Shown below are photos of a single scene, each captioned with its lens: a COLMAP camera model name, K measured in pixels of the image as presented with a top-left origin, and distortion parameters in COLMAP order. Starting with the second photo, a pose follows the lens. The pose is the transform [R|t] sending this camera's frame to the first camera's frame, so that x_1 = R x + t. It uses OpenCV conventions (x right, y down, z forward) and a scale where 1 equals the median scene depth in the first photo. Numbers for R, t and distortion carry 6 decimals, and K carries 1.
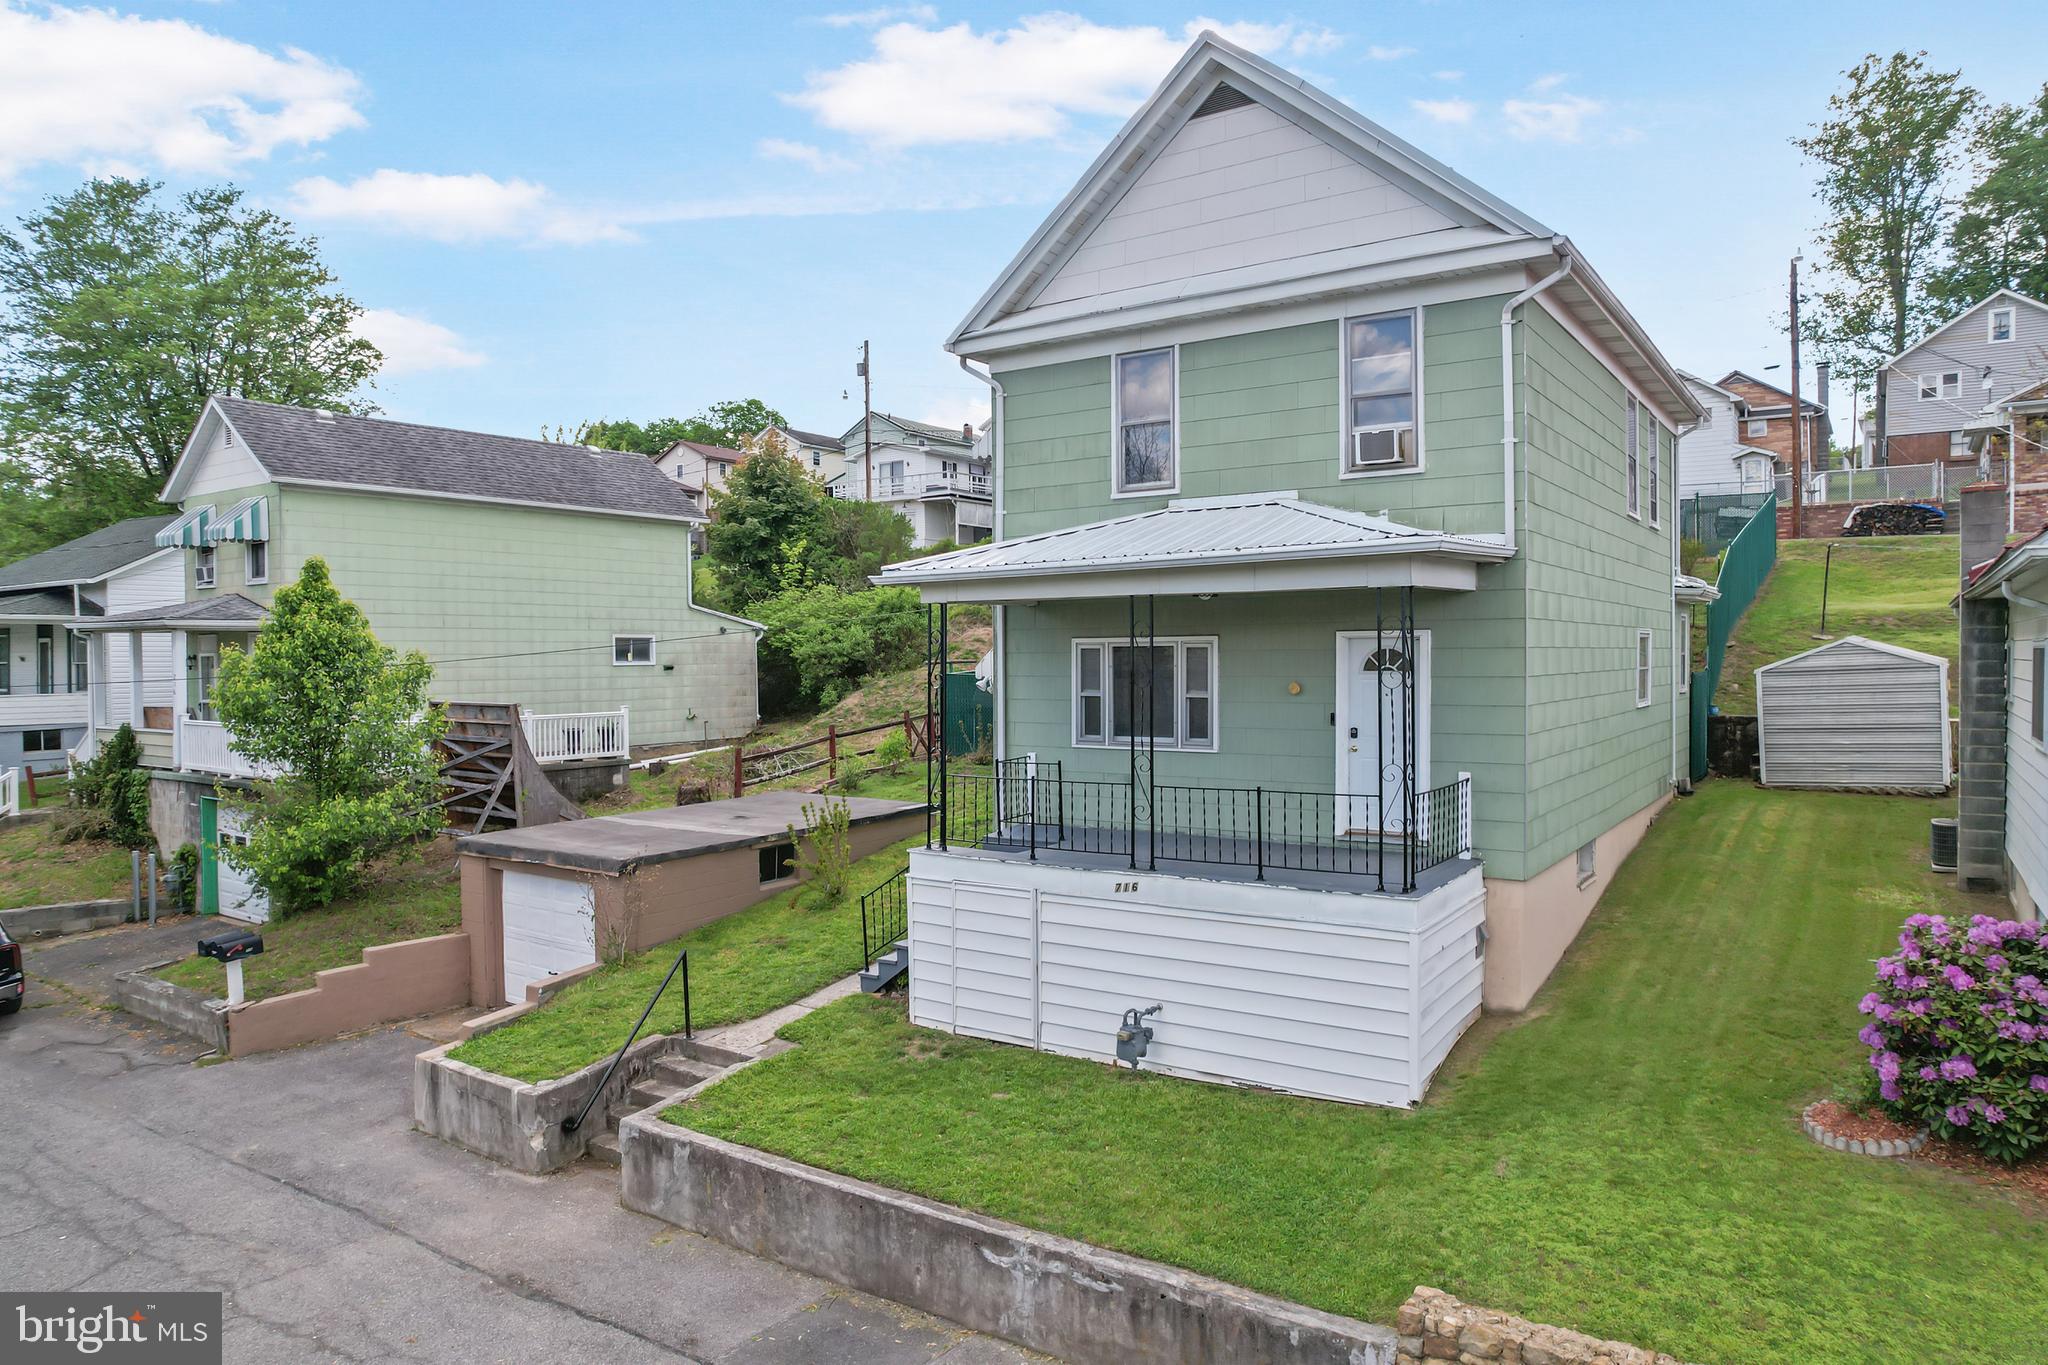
lens RADIAL K [[1336.6, 0, 1033.8], [0, 1336.6, 686.2], [0, 0, 1]] dist [-0.064207, 0.052348]
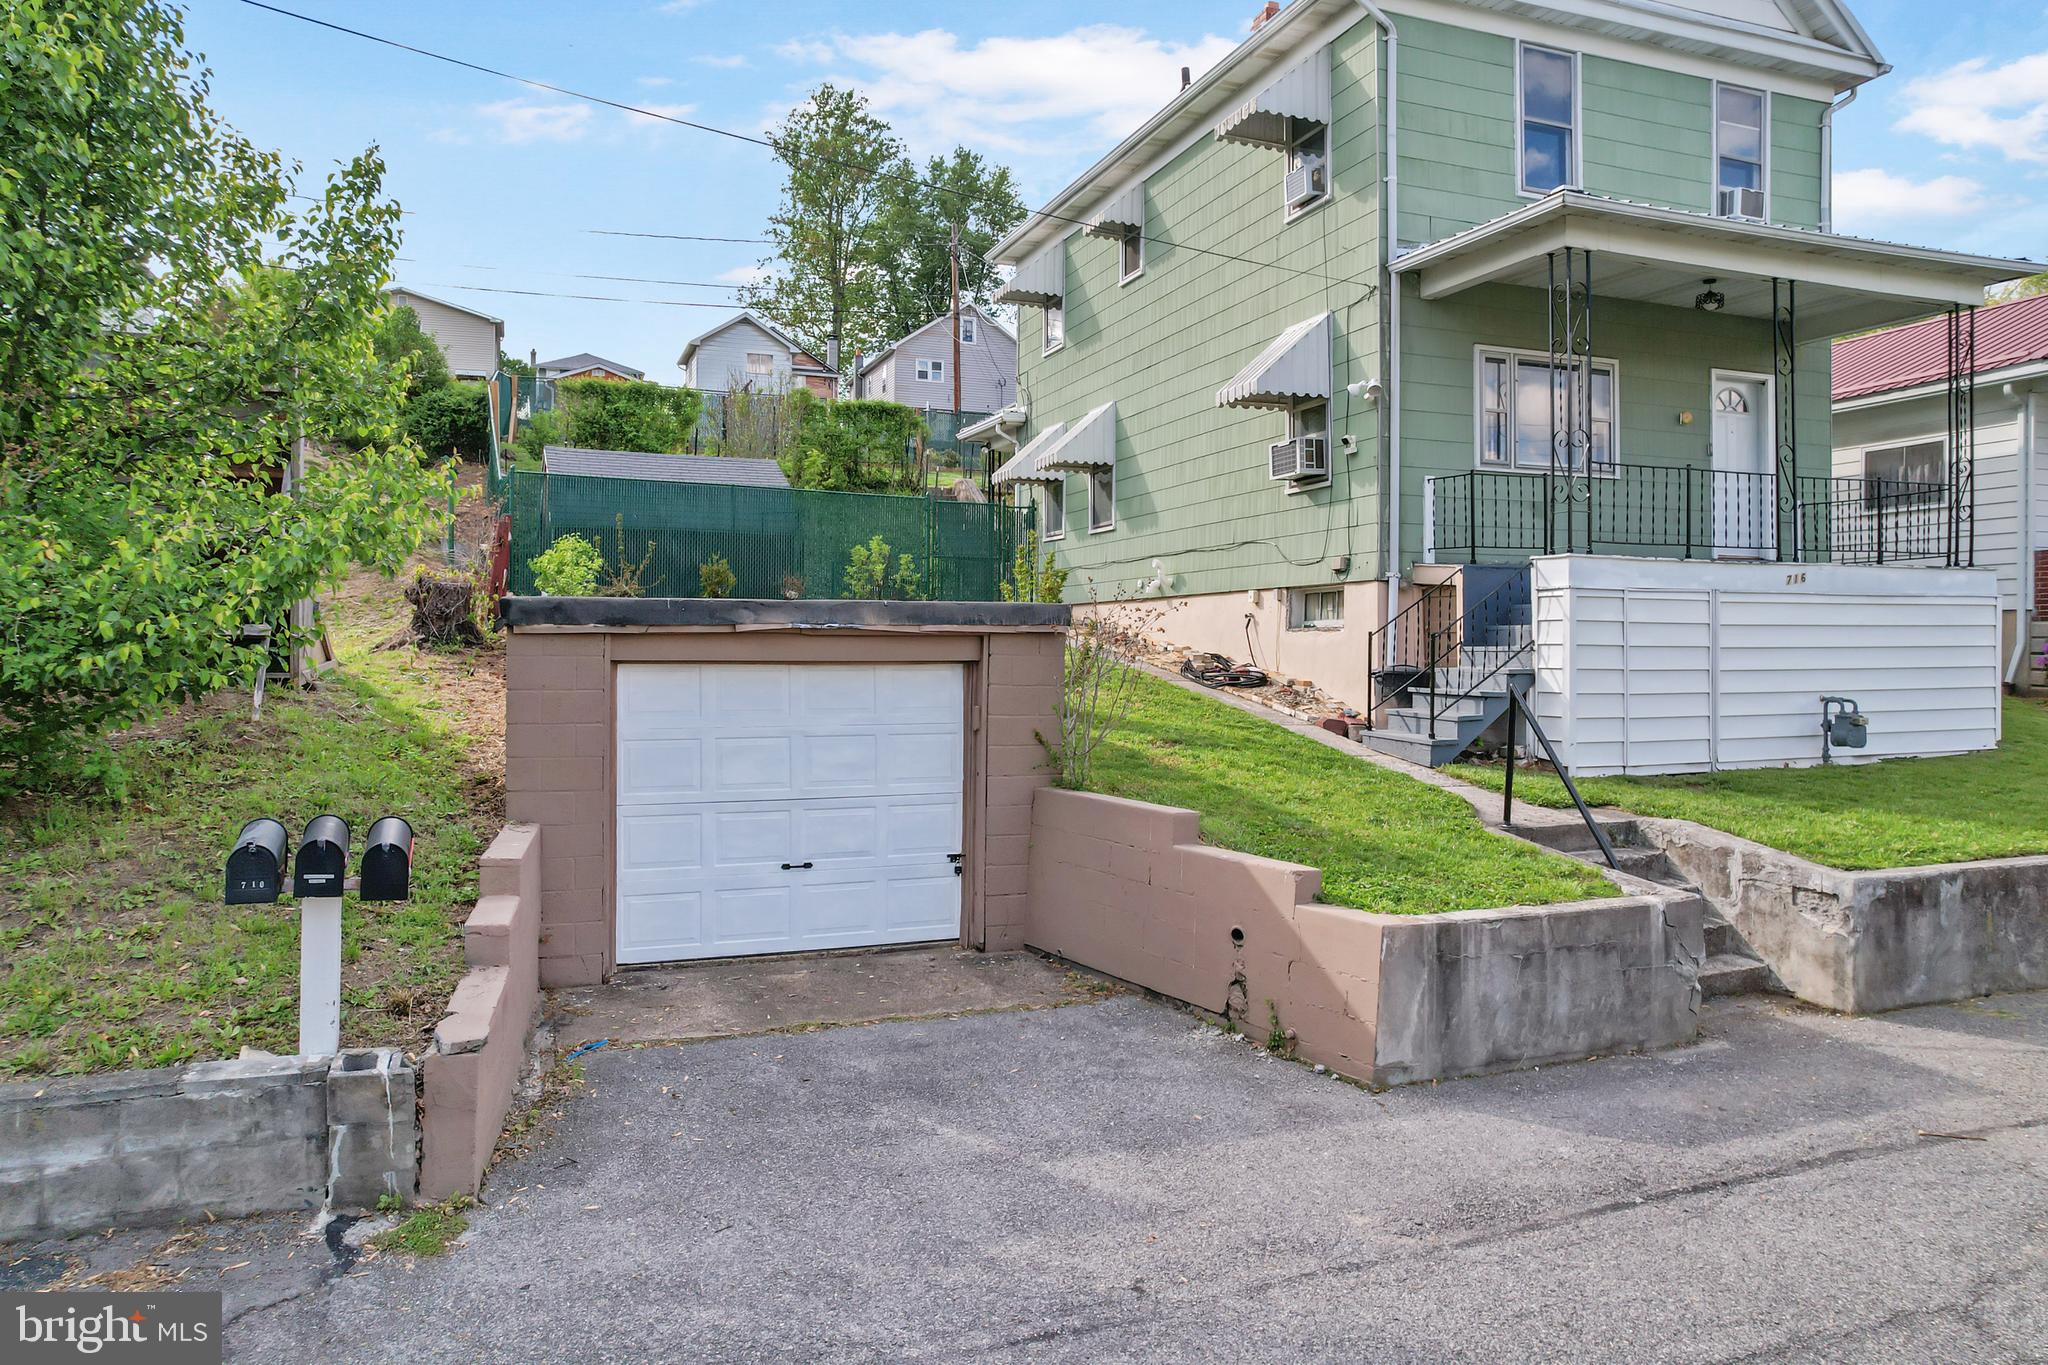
lens RADIAL K [[1336.6, 0, 1017.0], [0, 1336.6, 653.9], [0, 0, 1]] dist [-0.064207, 0.052348]
pose [[0.562070, 0.008107, 0.827050, -0.955306], [0.017010, 0.999627, -0.021359, 0.200626], [-0.826915, 0.026073, 0.561723, 0.870241]]
